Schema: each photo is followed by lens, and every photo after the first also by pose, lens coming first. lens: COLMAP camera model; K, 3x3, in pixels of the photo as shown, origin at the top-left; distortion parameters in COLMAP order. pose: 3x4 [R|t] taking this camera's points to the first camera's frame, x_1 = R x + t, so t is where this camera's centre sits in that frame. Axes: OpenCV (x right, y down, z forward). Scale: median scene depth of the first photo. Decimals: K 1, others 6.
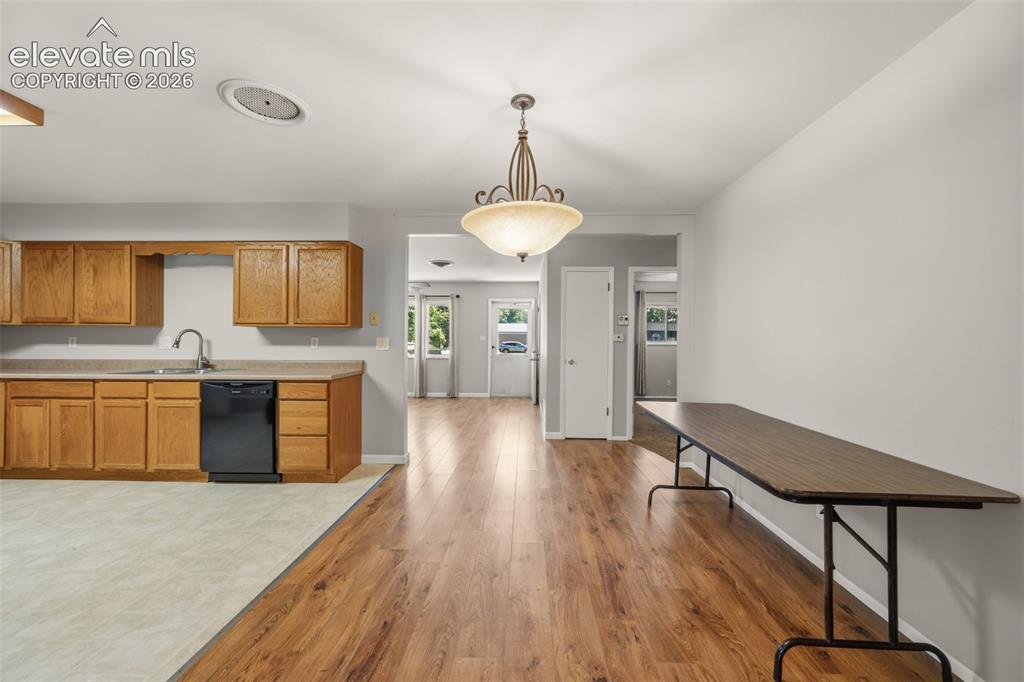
lens RADIAL K [[399.0, 0, 515.3], [0, 399.0, 341.7], [0, 0, 1]] dist [-0.000987, -0.000185]
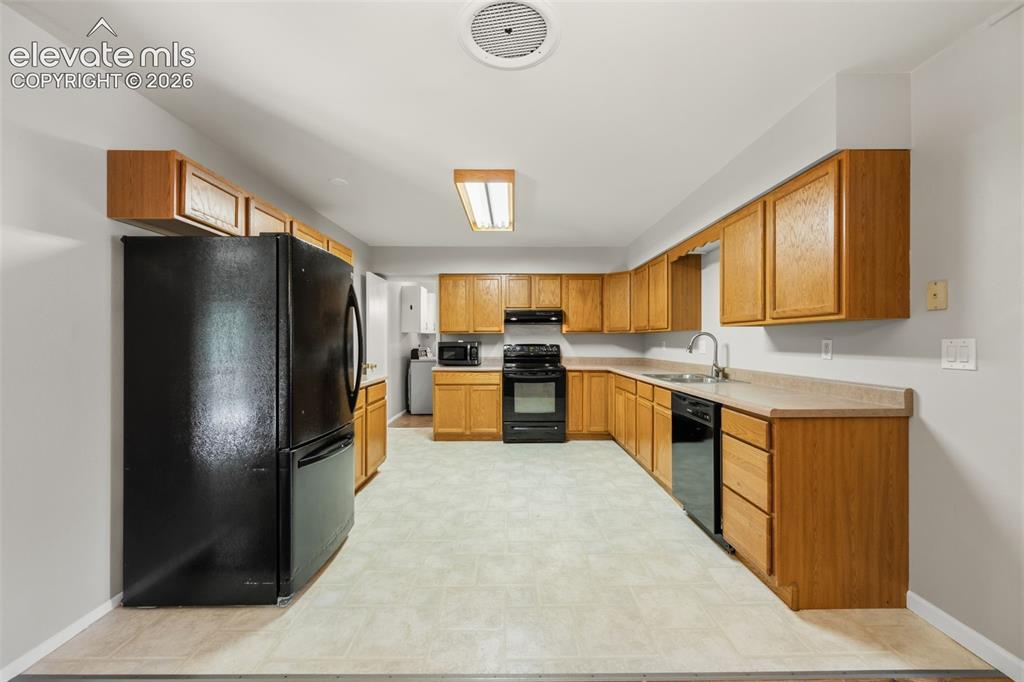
lens RADIAL K [[399.0, 0, 515.3], [0, 399.0, 341.7], [0, 0, 1]] dist [-0.000987, -0.000185]
pose [[0.033441, -0.005729, -0.999424, 0.075322], [-0.000641, 0.999983, -0.005754, -0.004929], [0.999440, 0.000833, 0.033437, 0.584223]]
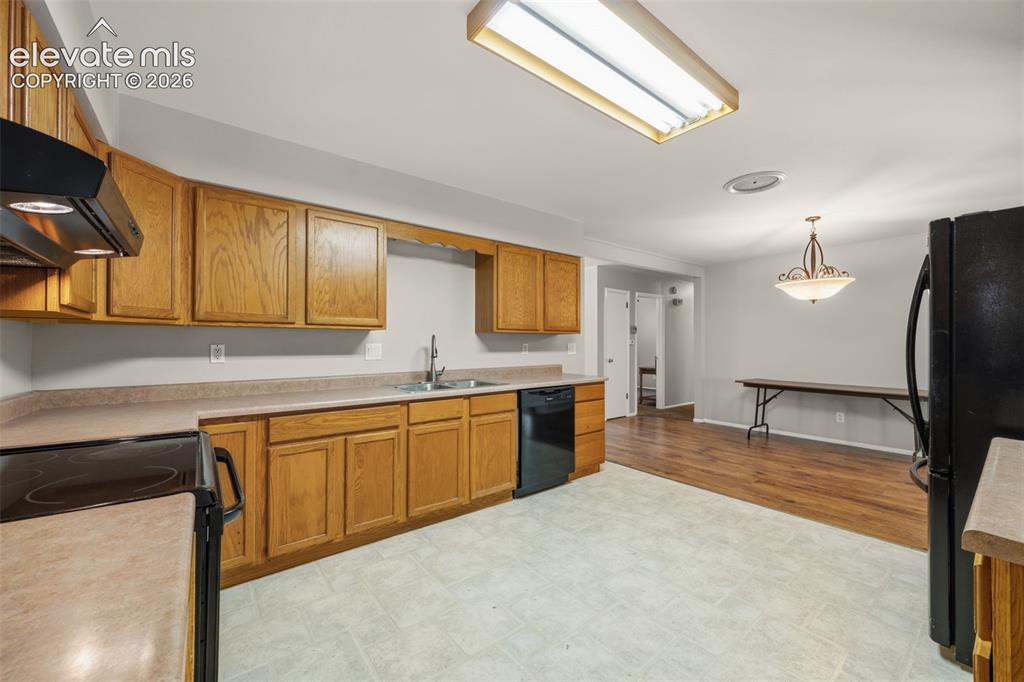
lens RADIAL K [[399.0, 0, 515.3], [0, 399.0, 341.7], [0, 0, 1]] dist [-0.000987, -0.000185]
pose [[0.767154, -0.003018, 0.641456, -1.310388], [0.006060, 0.999978, -0.002542, -0.014266], [-0.641434, 0.005837, 0.767156, 0.268510]]
